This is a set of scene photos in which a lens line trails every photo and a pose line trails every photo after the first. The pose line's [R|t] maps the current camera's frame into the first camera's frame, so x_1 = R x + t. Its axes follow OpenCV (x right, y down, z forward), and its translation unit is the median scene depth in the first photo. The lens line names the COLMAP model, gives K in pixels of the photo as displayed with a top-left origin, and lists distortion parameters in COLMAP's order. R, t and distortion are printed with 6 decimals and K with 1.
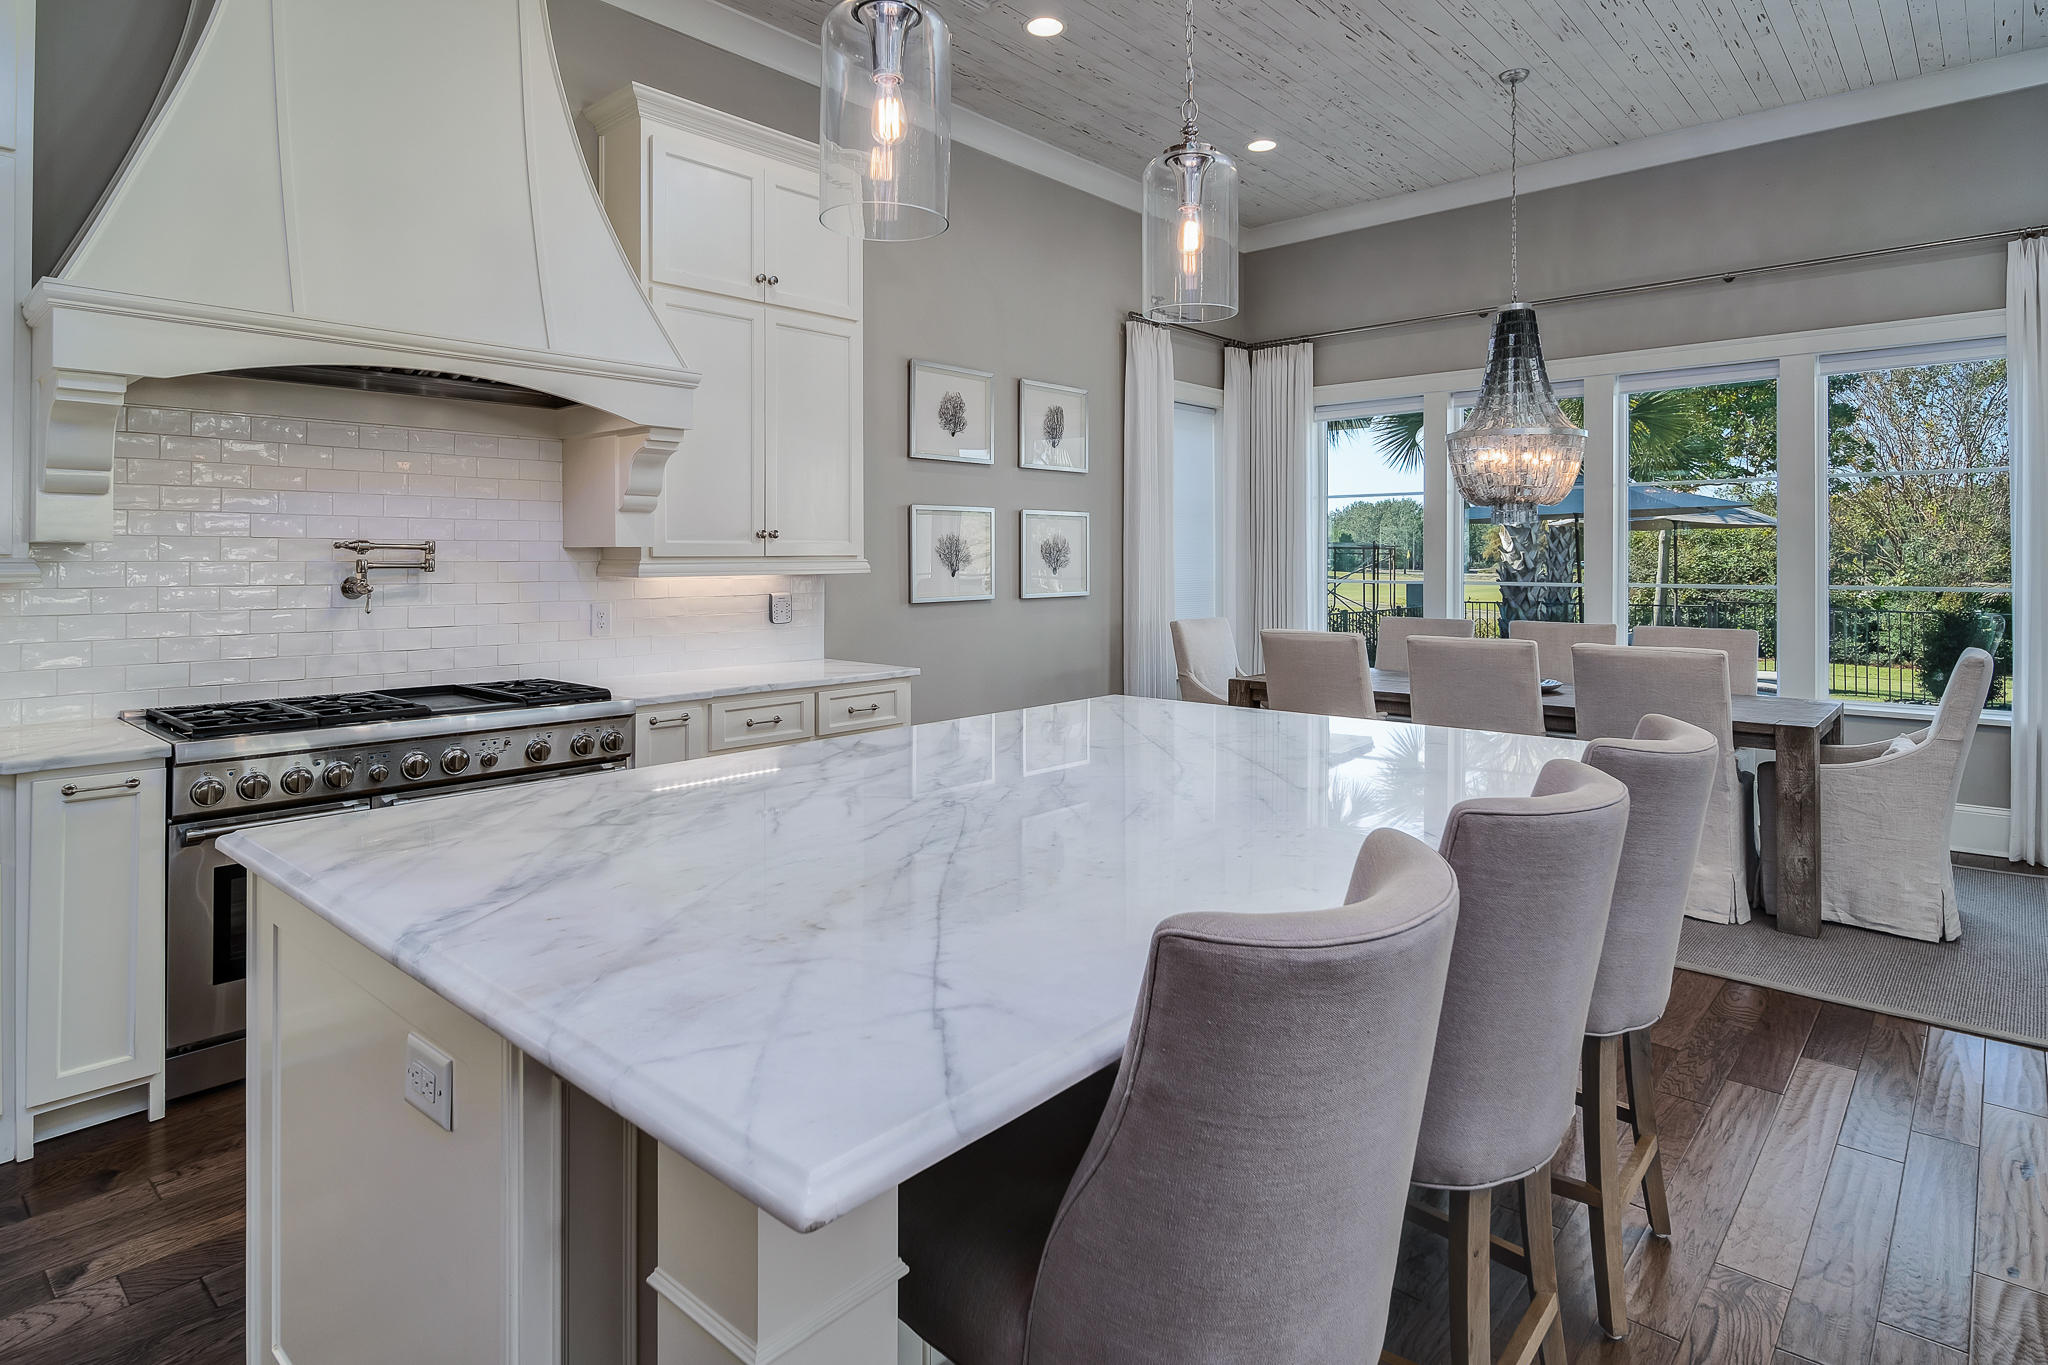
lens RADIAL K [[1109.5, 0, 1016.8], [0, 1109.5, 552.3], [0, 0, 1]] dist [0.000273, -0.001991]
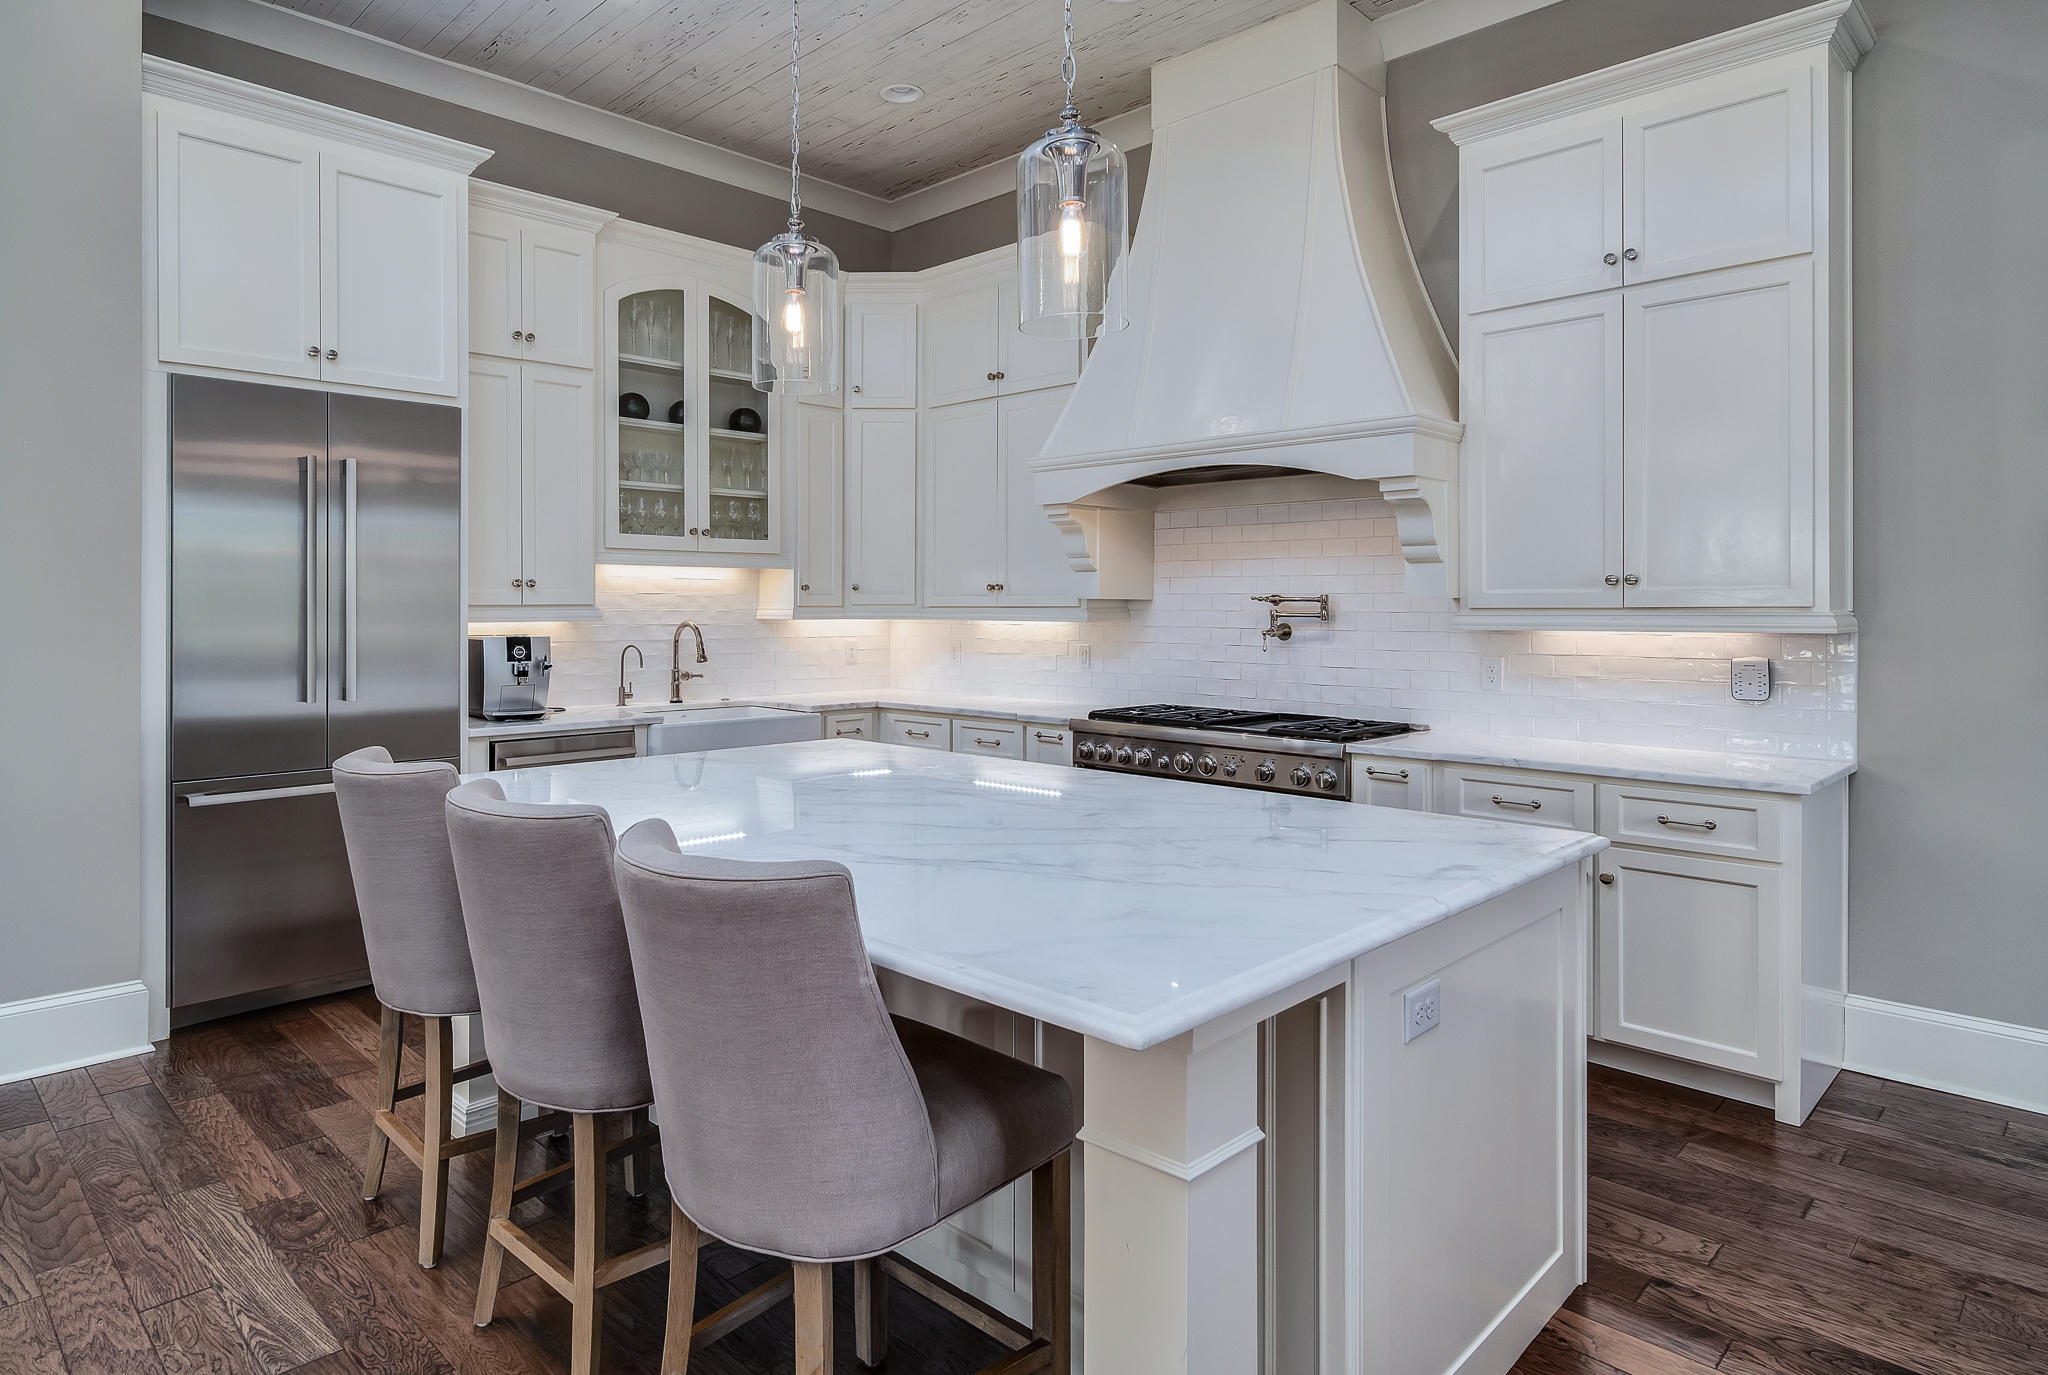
lens RADIAL K [[1170.0, 0, 955.0], [0, 1170.0, 616.6], [0, 0, 1]] dist [-0.010410, 0.012785]
pose [[-0.069539, 0.009326, -0.997536, 0.544888], [0.004586, 0.999949, 0.009029, 0.000196], [0.997569, -0.003946, -0.069578, 0.499320]]
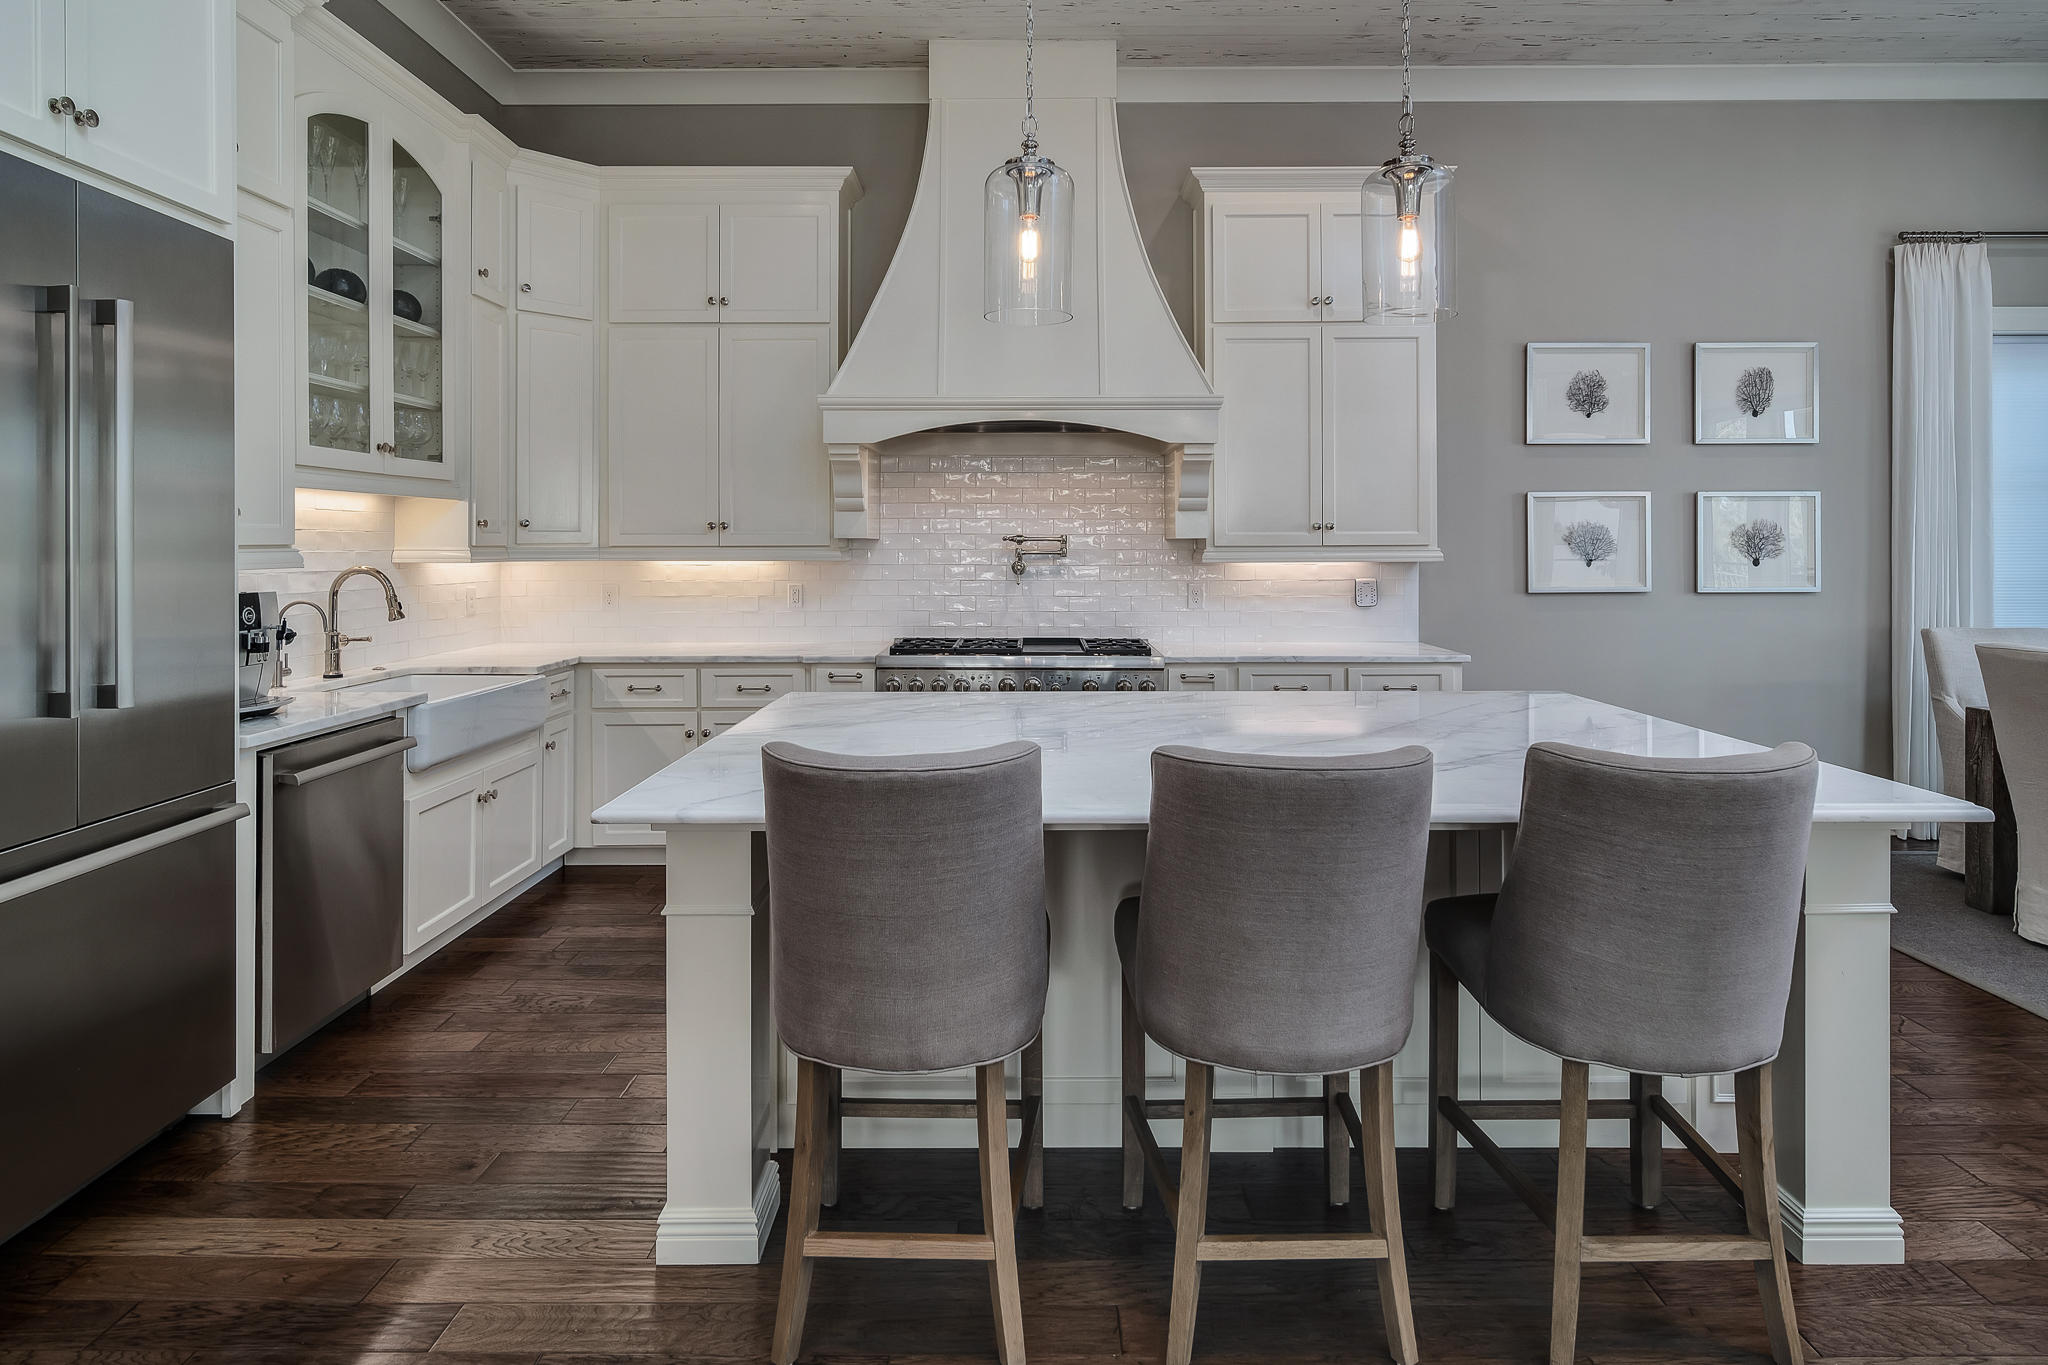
lens RADIAL K [[1109.5, 0, 1020.1], [0, 1109.5, 553.4], [0, 0, 1]] dist [0.000273, -0.001991]
pose [[0.661995, 0.004995, -0.749492, 0.359080], [0.005136, 0.999924, 0.011200, -0.002439], [0.749491, -0.011264, 0.661919, 0.014268]]
